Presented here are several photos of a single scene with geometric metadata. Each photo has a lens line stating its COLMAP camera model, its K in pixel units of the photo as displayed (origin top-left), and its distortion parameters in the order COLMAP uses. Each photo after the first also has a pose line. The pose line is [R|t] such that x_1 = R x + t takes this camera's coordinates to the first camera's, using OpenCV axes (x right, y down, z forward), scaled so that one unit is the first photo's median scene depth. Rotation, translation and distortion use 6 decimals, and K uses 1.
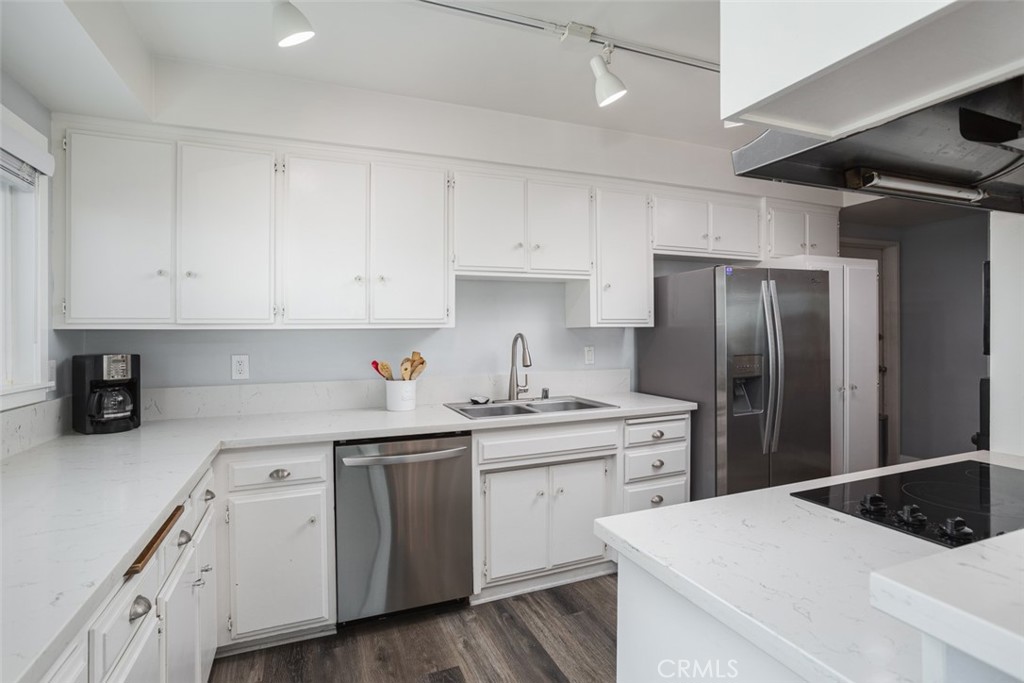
lens RADIAL K [[521.8, 0, 516.0], [0, 521.8, 337.2], [0, 0, 1]] dist [-0.021263, 0.000322]
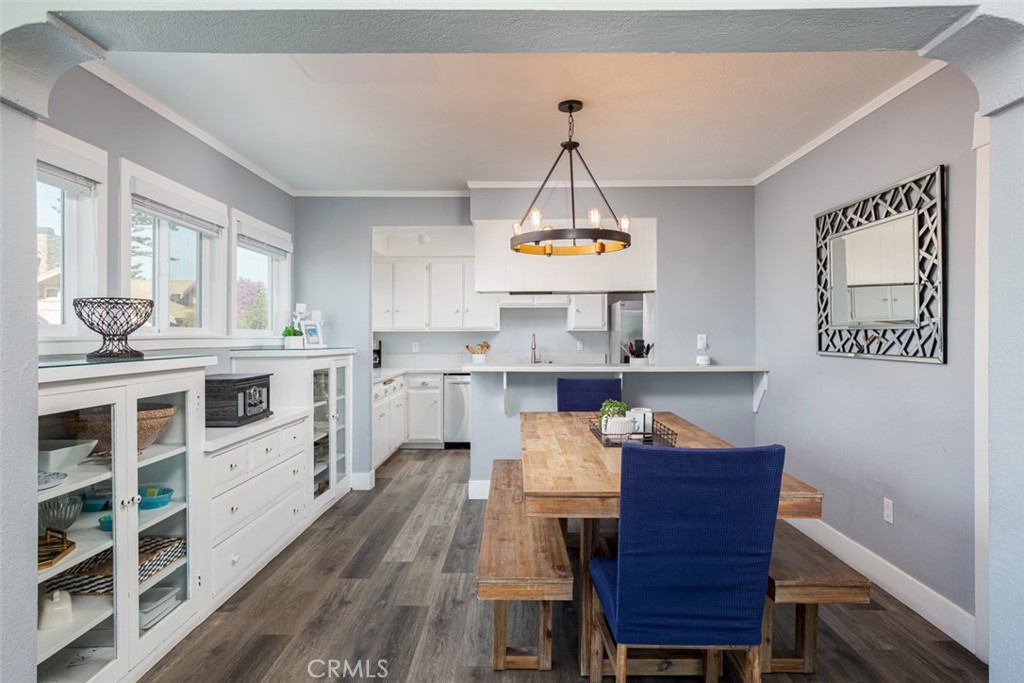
lens RADIAL K [[628.7, 0, 511.3], [0, 628.7, 334.4], [0, 0, 1]] dist [0.050062, 0.001504]
pose [[0.924115, 0.004869, -0.382083, 1.146009], [-0.007121, 0.999965, -0.004478, 0.009089], [0.382047, 0.006859, 0.924117, -1.763204]]
